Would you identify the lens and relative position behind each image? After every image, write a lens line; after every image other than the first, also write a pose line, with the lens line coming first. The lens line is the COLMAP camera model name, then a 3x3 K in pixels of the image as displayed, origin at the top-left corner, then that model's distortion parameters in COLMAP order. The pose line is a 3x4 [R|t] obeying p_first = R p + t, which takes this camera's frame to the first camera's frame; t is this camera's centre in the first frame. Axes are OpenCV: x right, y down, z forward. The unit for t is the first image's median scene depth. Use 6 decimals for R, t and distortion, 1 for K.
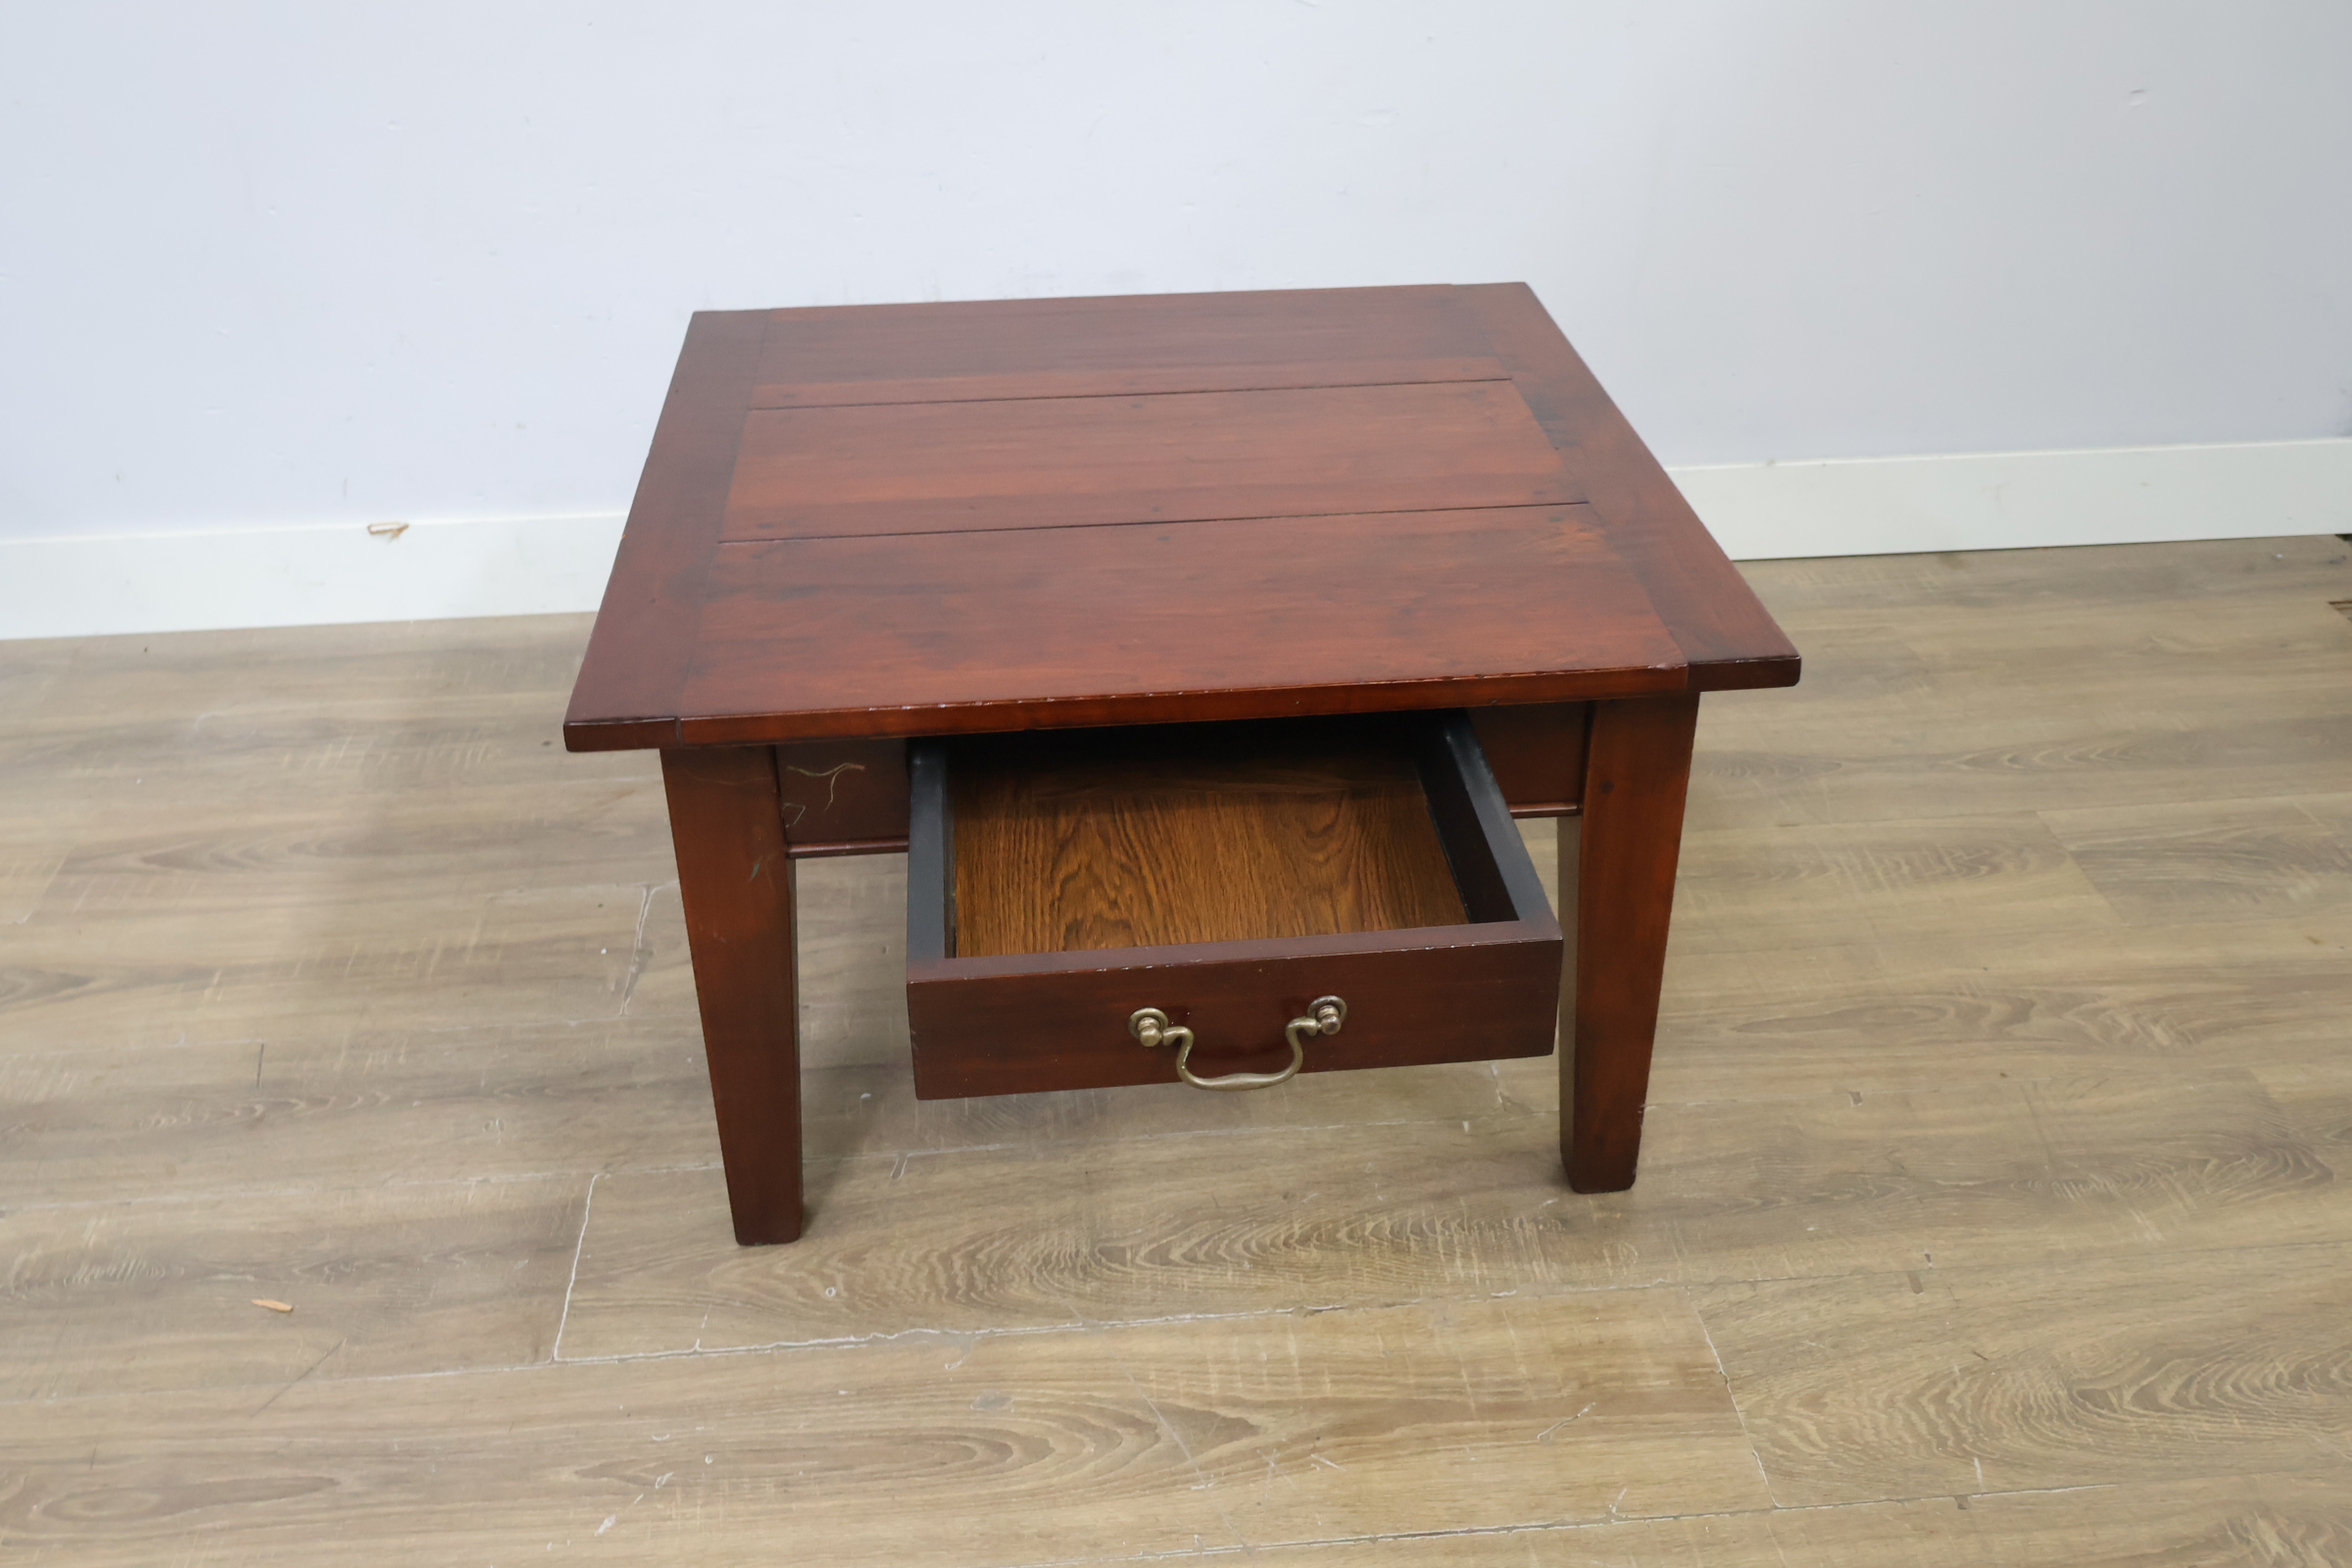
lens RADIAL K [[2197.8, 0, 1163.5], [0, 2197.8, 777.0], [0, 0, 1]] dist [-0.002587, 0.000000]
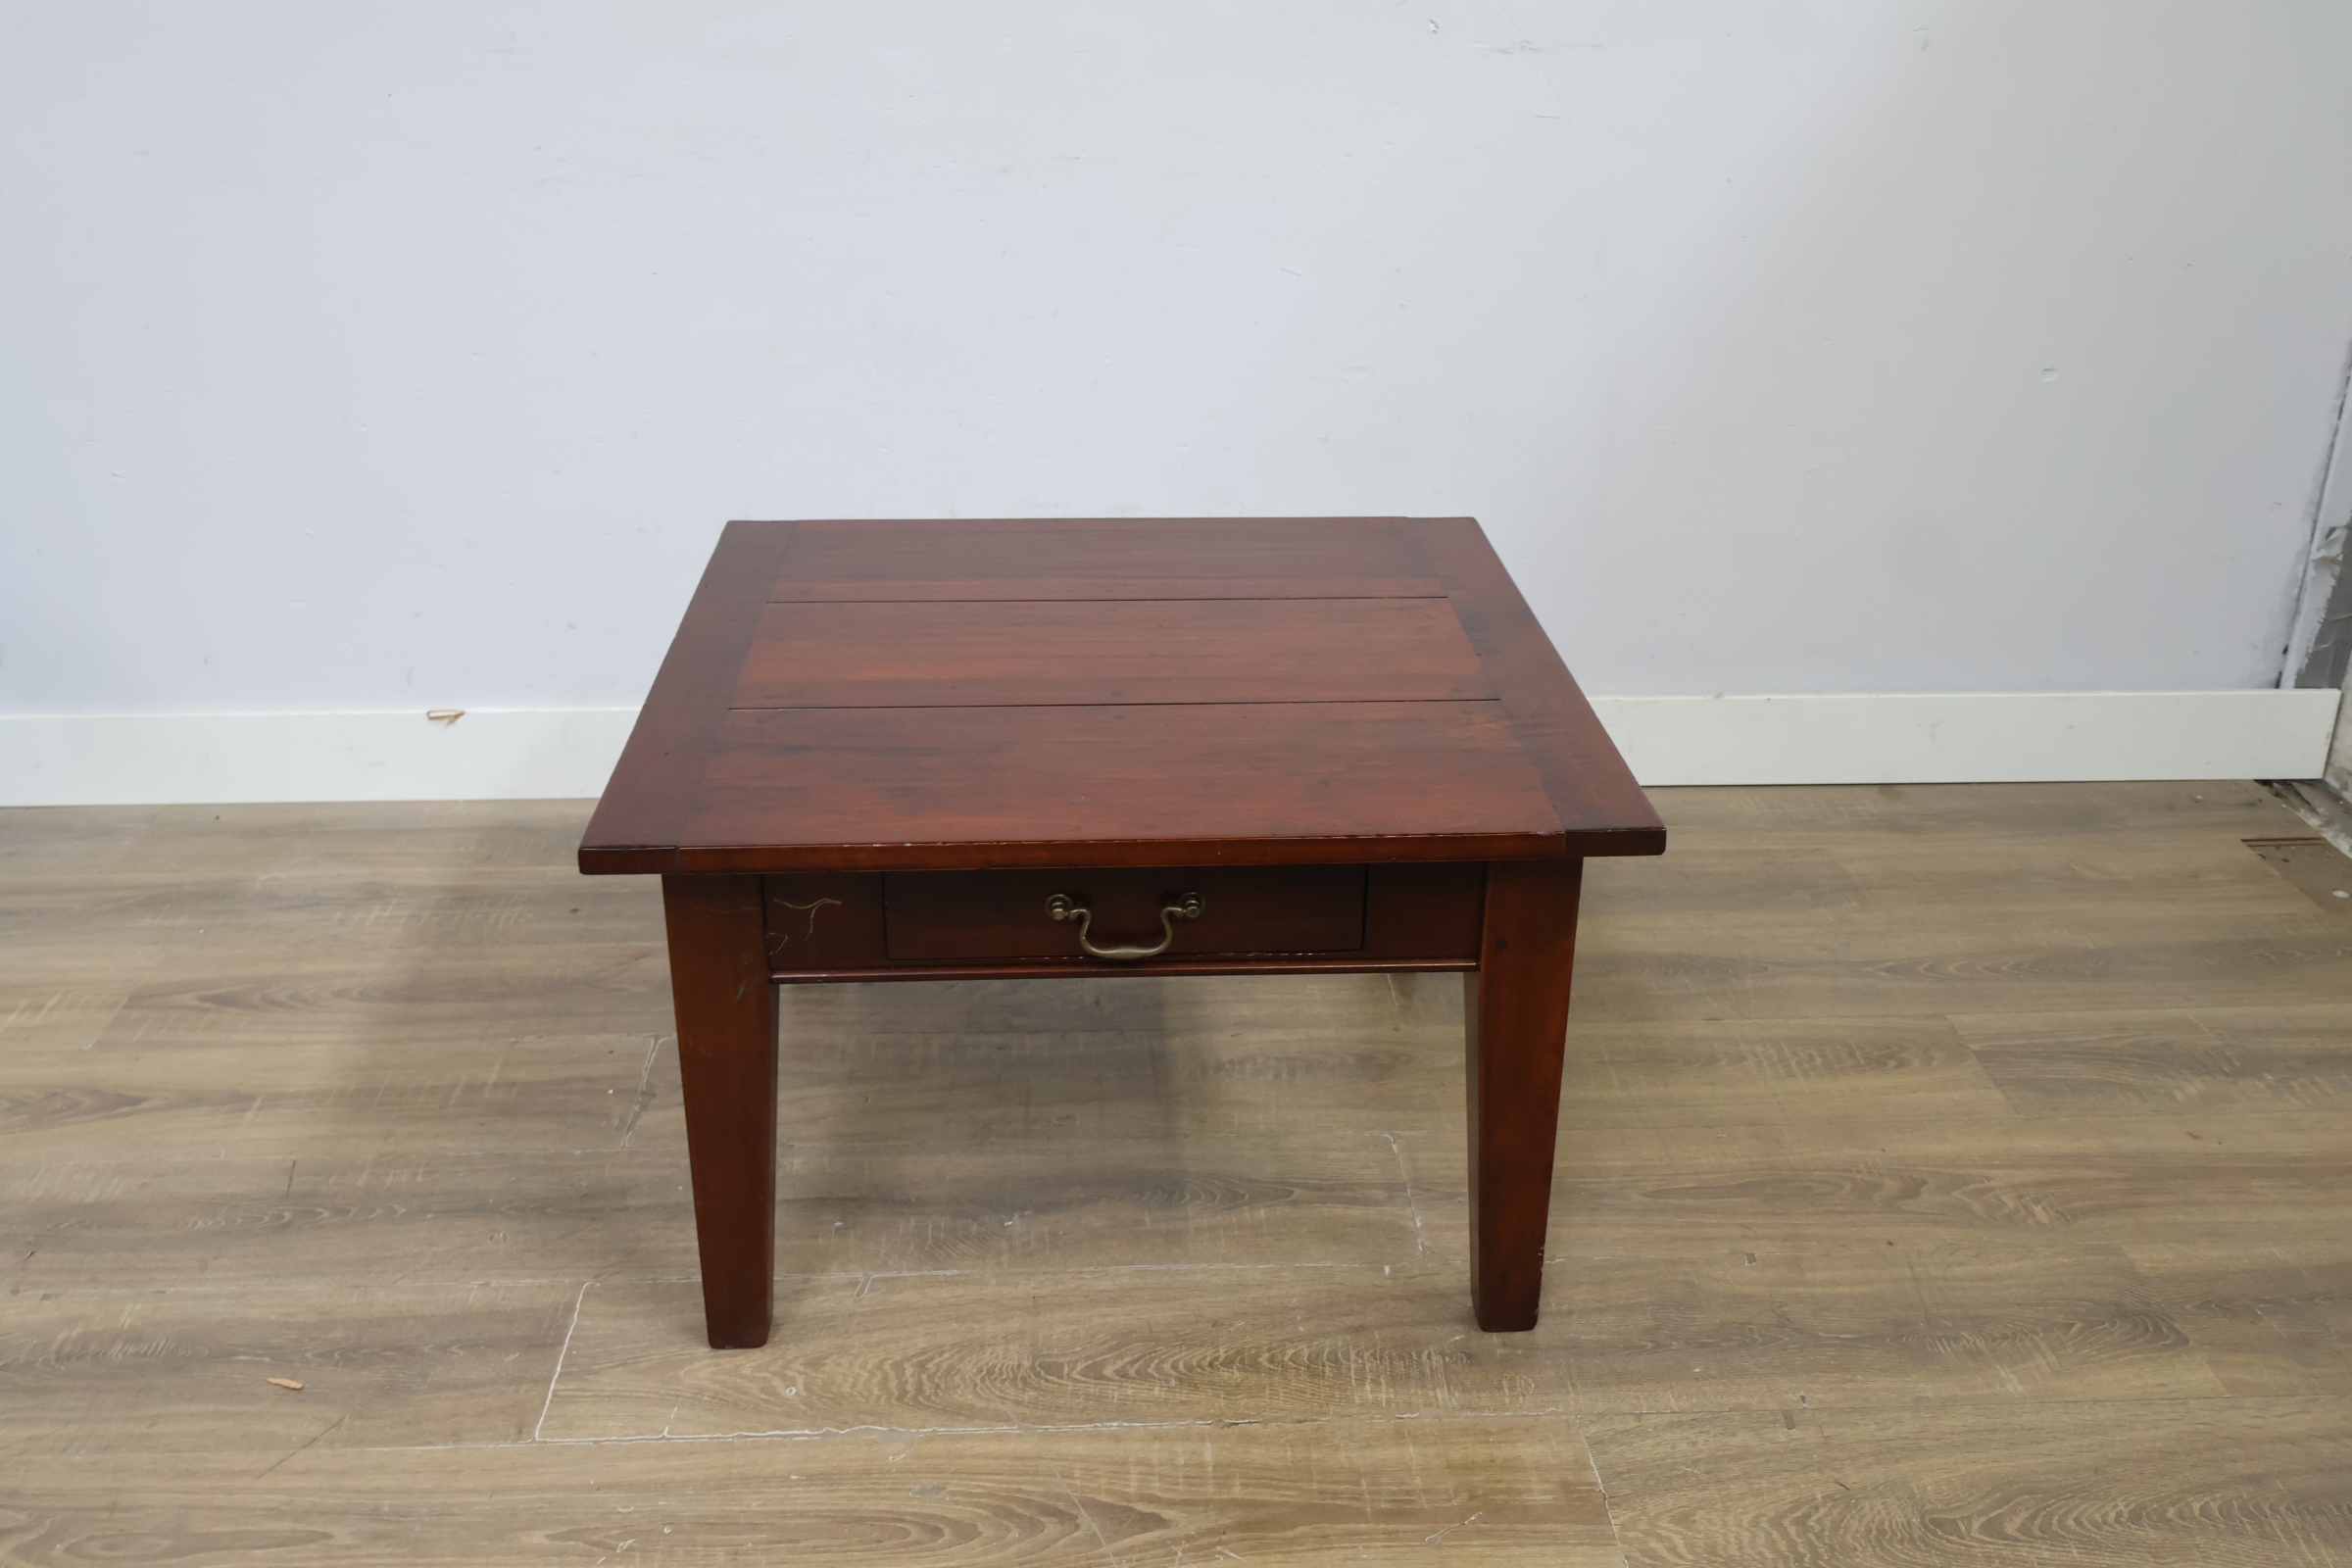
lens RADIAL K [[2197.8, 0, 1162.1], [0, 2197.8, 769.8], [0, 0, 1]] dist [-0.002587, 0.000000]
pose [[0.999188, 0.031268, -0.025411, 0.048021], [-0.034126, 0.992048, -0.121146, 0.050687], [0.021421, 0.121915, 0.992309, -0.111375]]
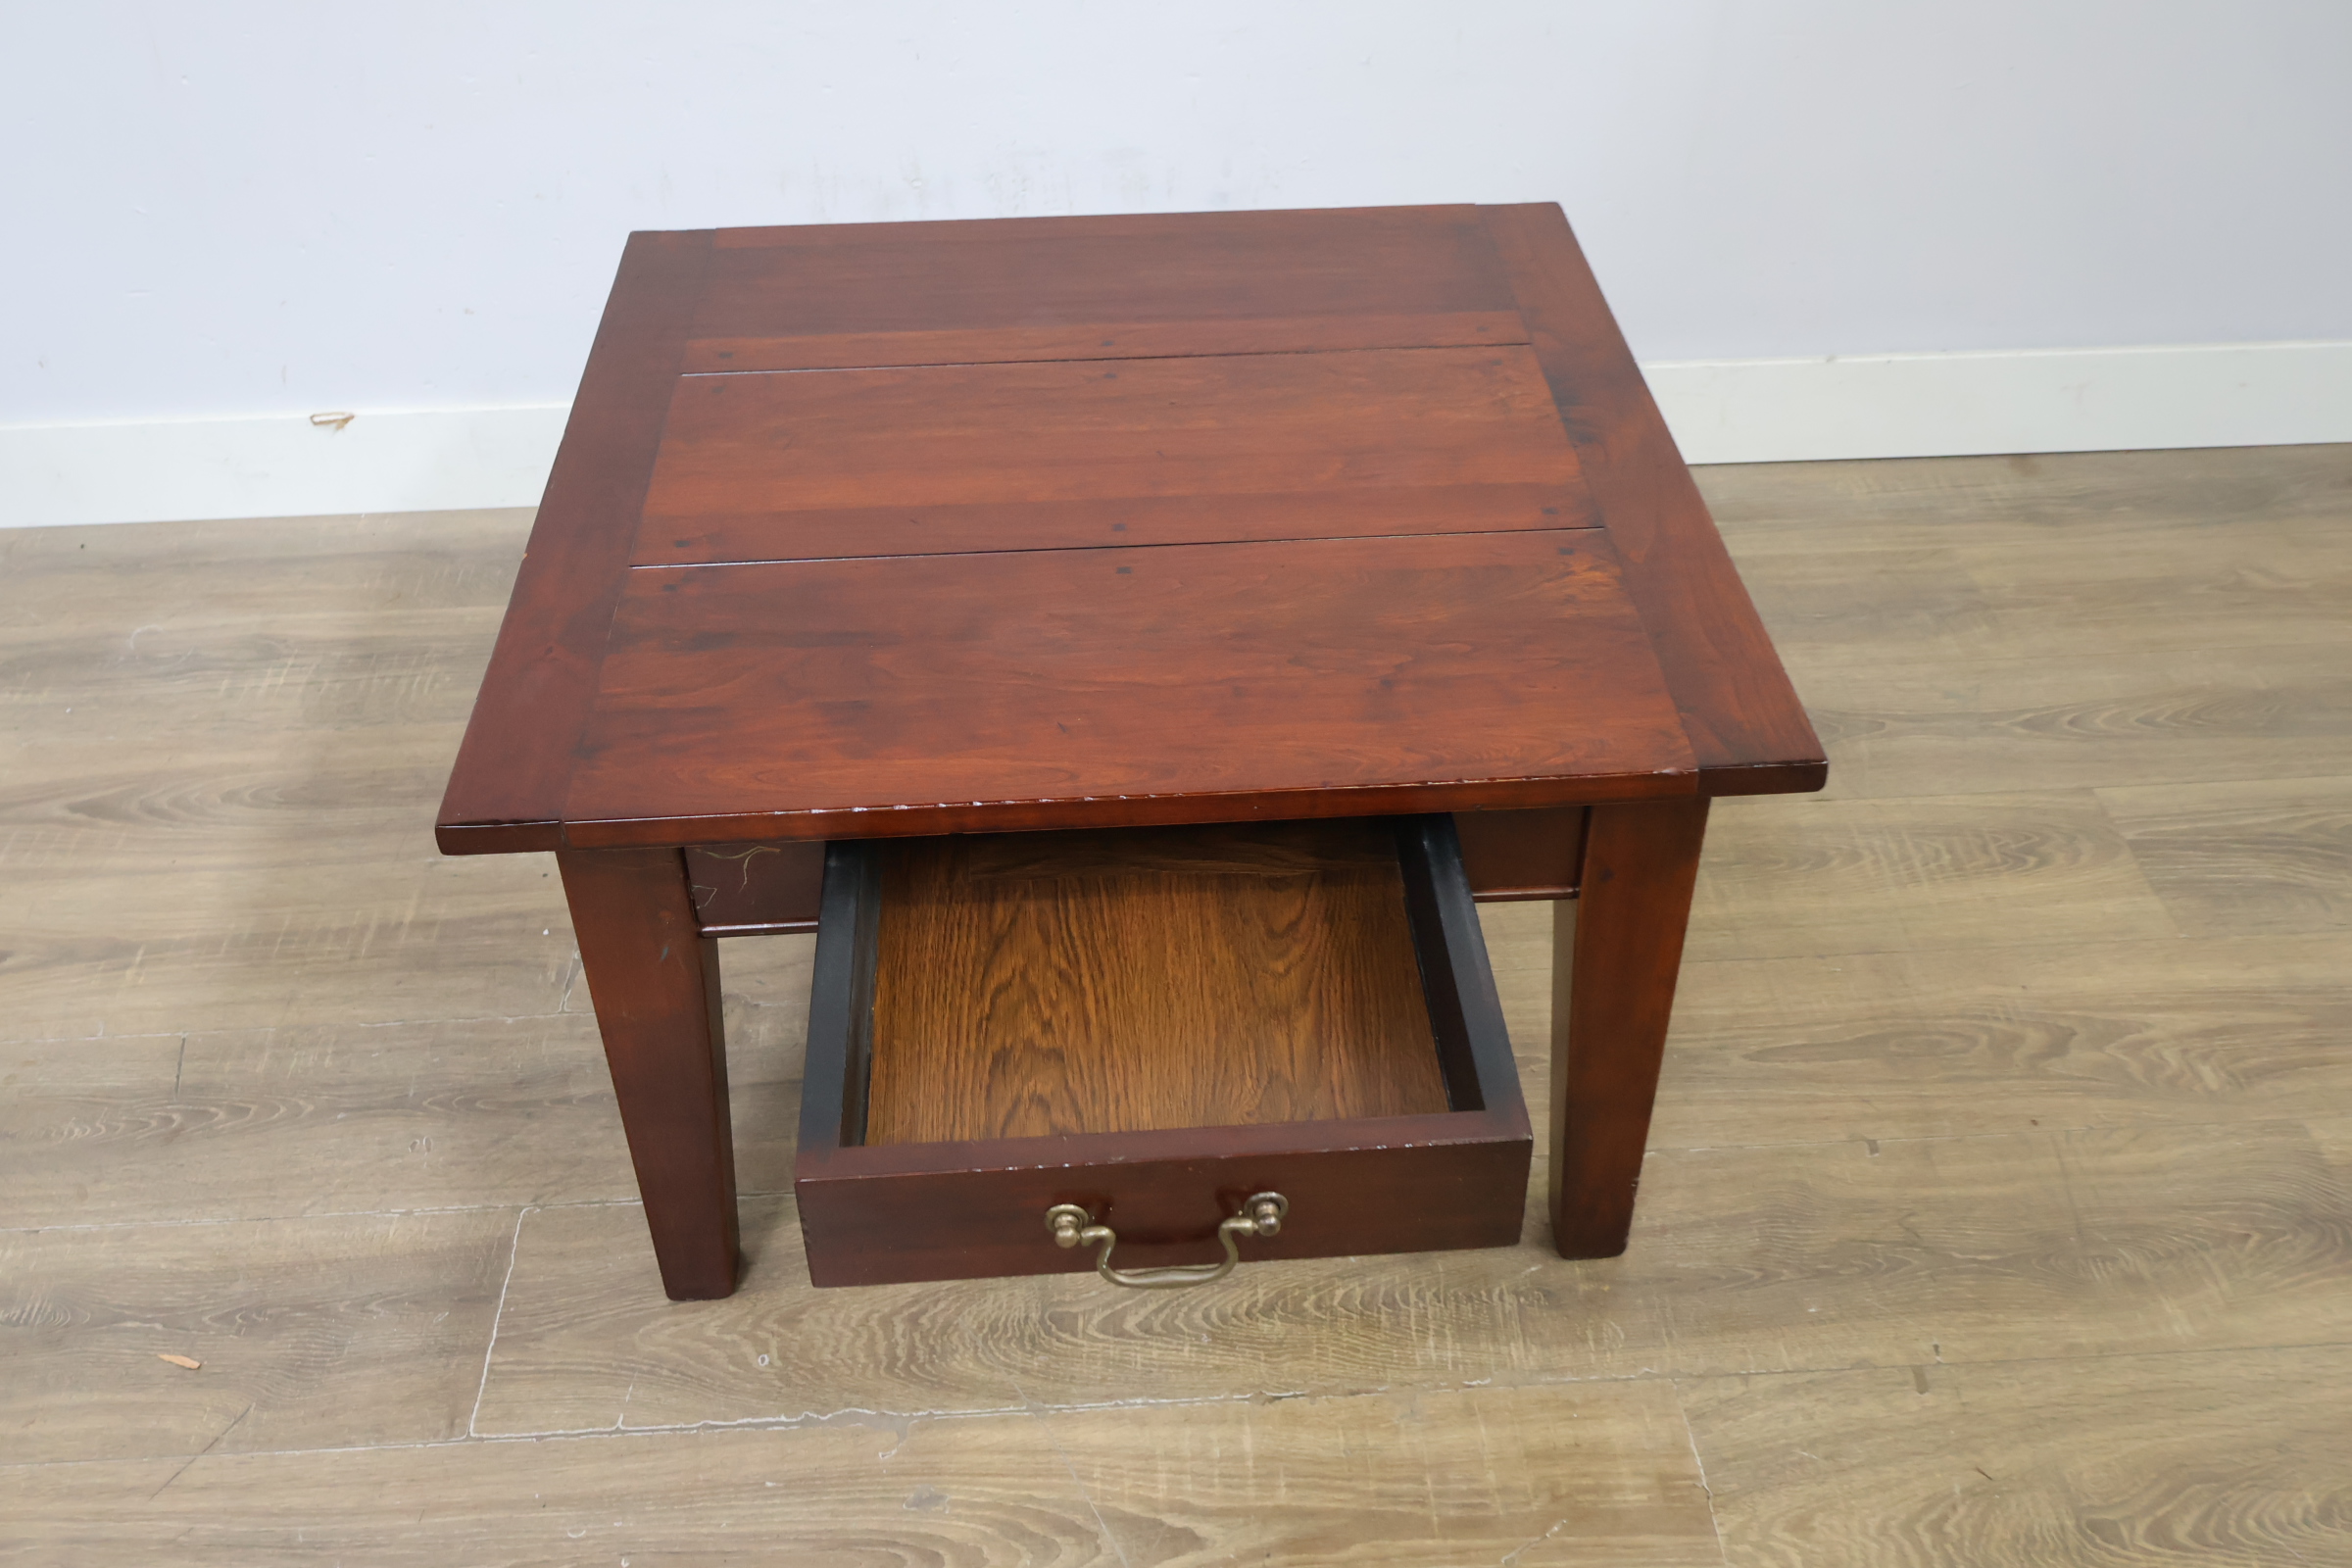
lens RADIAL K [[2197.8, 0, 1162.8], [0, 2197.8, 786.8], [0, 0, 1]] dist [-0.002587, 0.000000]
pose [[0.999536, 0.017688, -0.024802, 0.036971], [-0.014156, 0.990608, 0.136000, -0.132489], [0.026975, -0.135586, 0.990398, 0.095839]]
